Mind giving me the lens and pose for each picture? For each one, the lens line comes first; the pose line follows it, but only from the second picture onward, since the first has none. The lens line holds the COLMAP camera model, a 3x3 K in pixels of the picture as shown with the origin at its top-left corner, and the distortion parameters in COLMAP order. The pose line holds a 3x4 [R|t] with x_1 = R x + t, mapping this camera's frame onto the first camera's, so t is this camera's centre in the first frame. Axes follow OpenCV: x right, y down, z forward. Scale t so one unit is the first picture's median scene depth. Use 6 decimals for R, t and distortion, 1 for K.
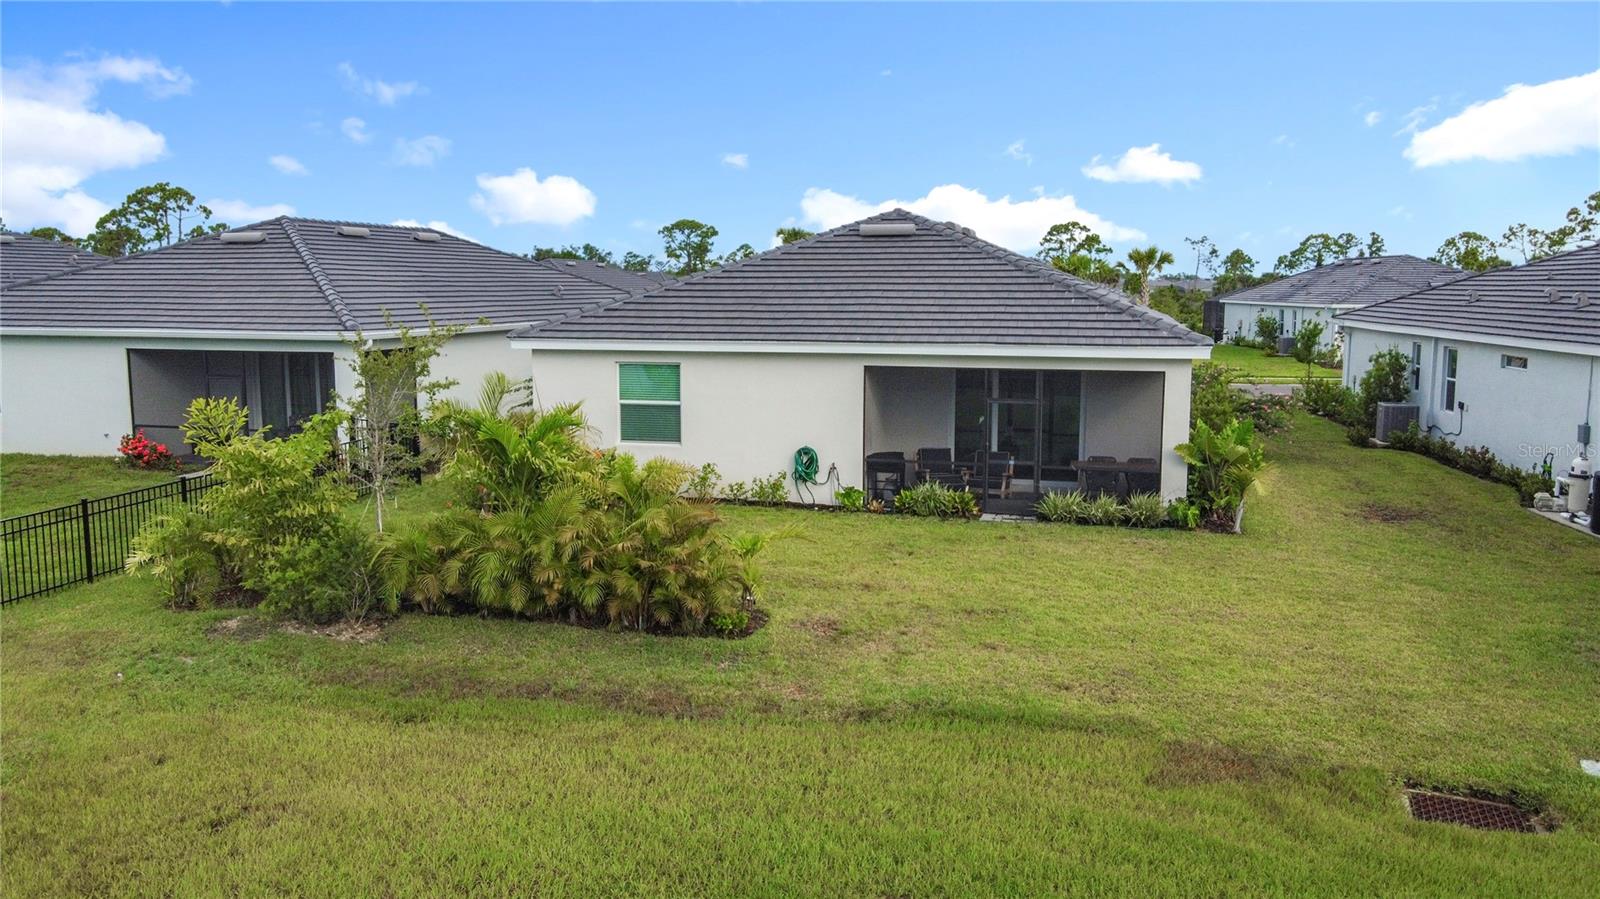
lens RADIAL K [[1231.2, 0, 800.0], [0, 1231.2, 449.5], [0, 0, 1]] dist [-0.013709, 0.056918]
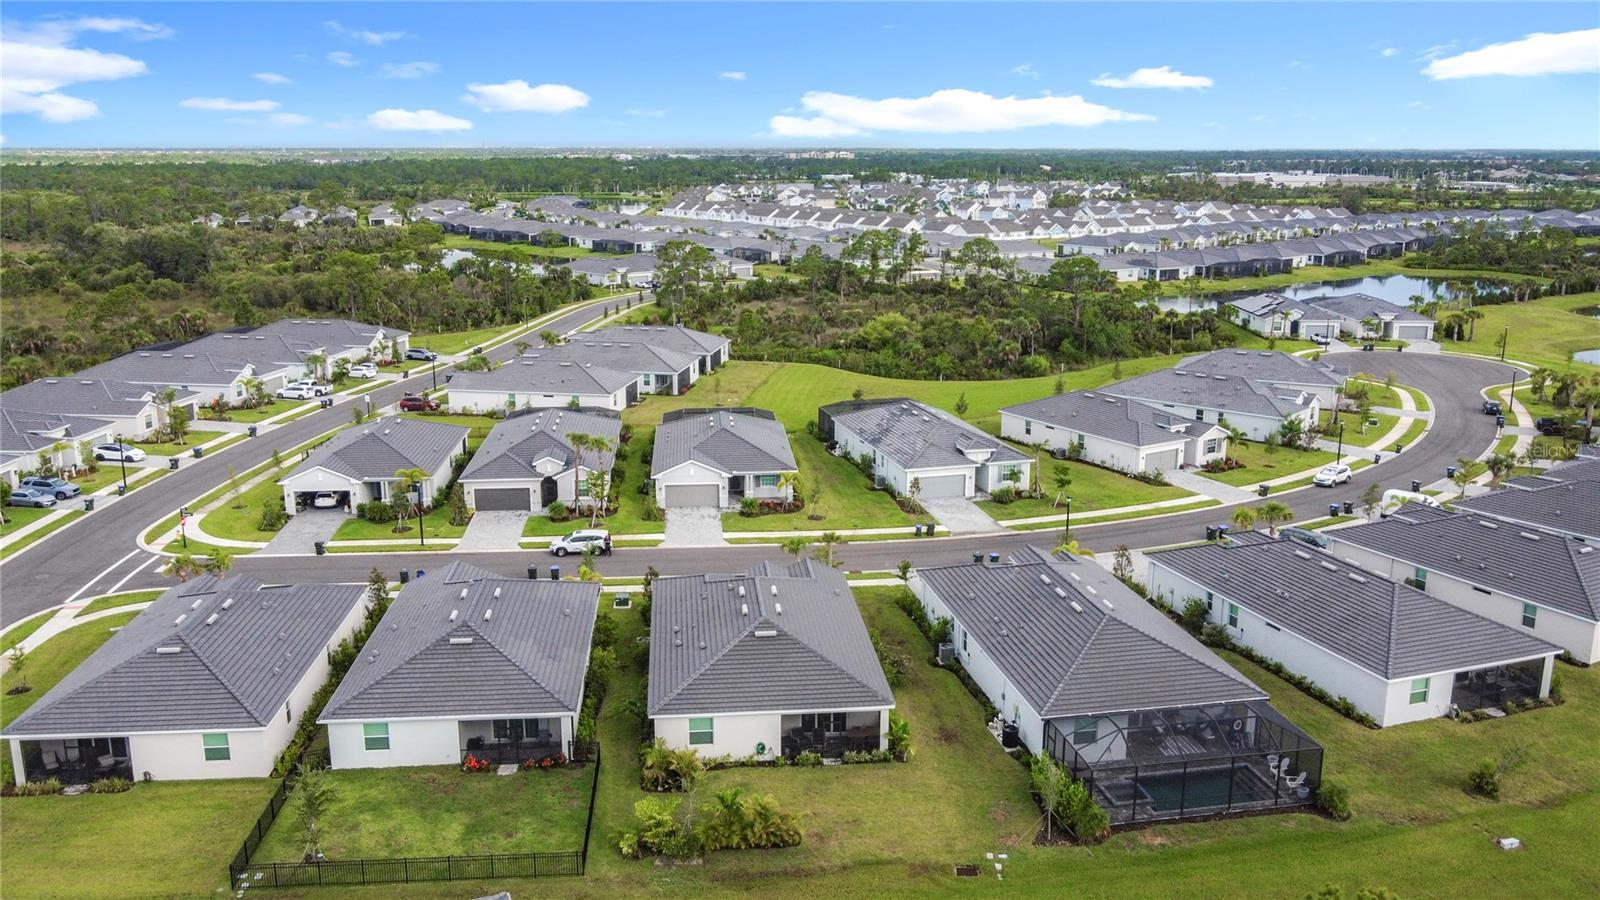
lens RADIAL K [[1254.7, 0, 800.1], [0, 1254.7, 475.6], [0, 0, 1]] dist [-0.026287, 0.038326]
pose [[0.939750, -0.085086, 0.331105, -0.802089], [0.044546, 0.990752, 0.128168, -0.963259], [-0.338948, -0.105696, 0.934849, -1.639585]]
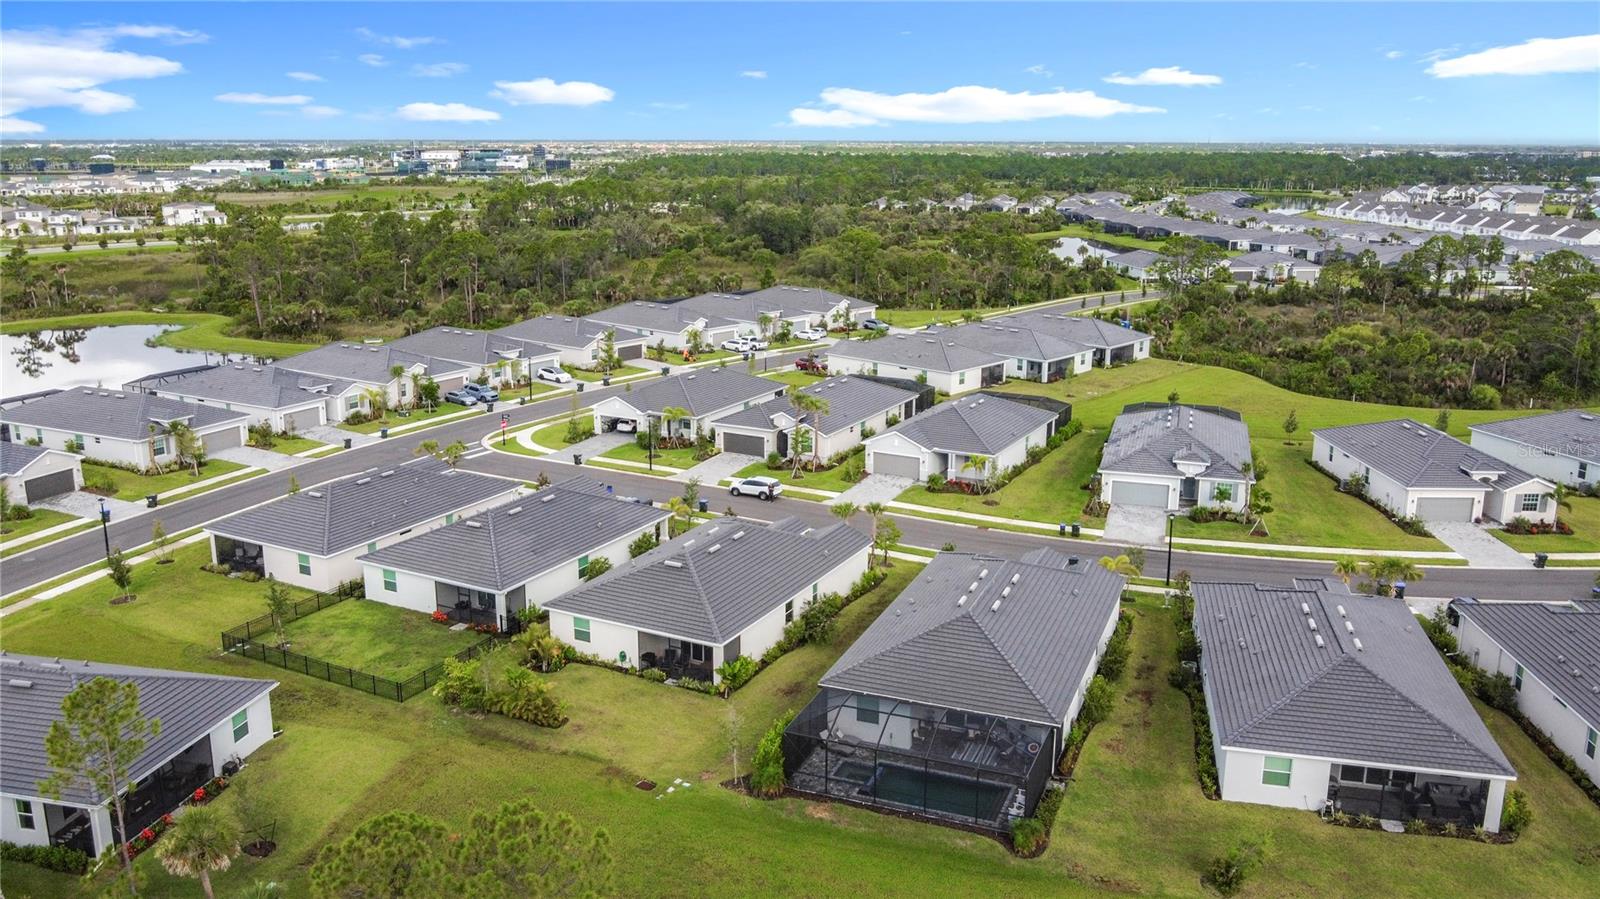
lens RADIAL K [[1246.2, 0, 800.0], [0, 1246.2, 449.5], [0, 0, 1]] dist [-0.038112, 0.053541]
pose [[0.975527, 0.058967, -0.211824, 1.111999], [-0.035692, 0.993059, 0.112068, -0.905431], [0.216962, -0.101765, 0.970861, -2.013140]]
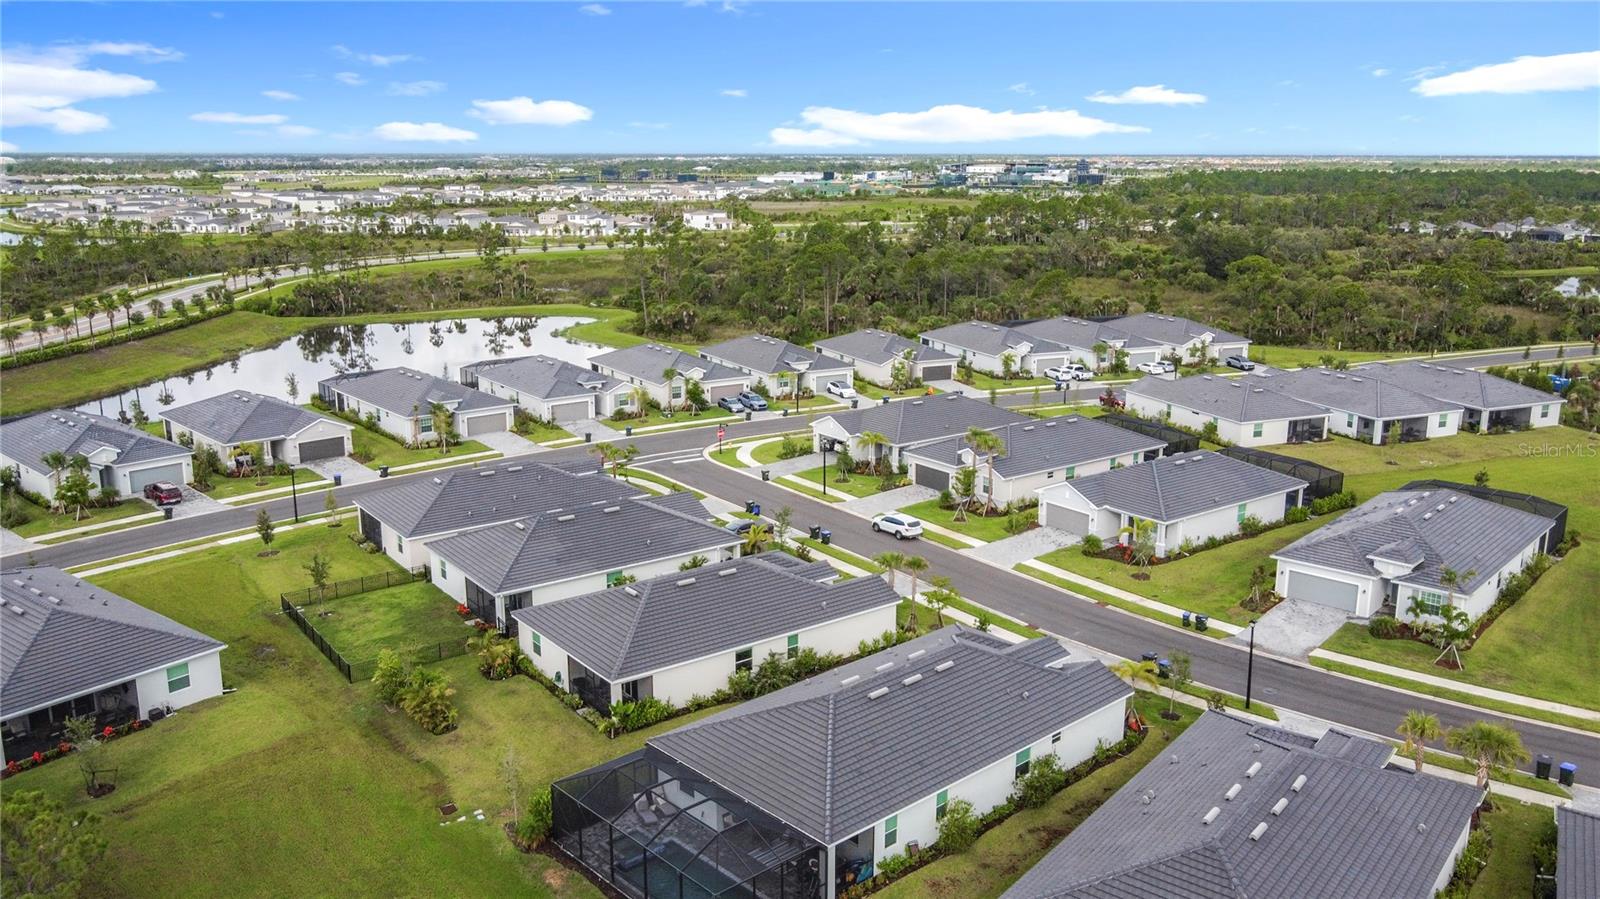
lens RADIAL K [[1246.2, 0, 800.0], [0, 1246.2, 449.5], [0, 0, 1]] dist [-0.038112, 0.053541]
pose [[0.788883, 0.147359, -0.596615, 2.335722], [-0.087381, 0.987859, 0.128453, -1.038487], [0.608300, -0.049201, 0.792181, -1.157448]]
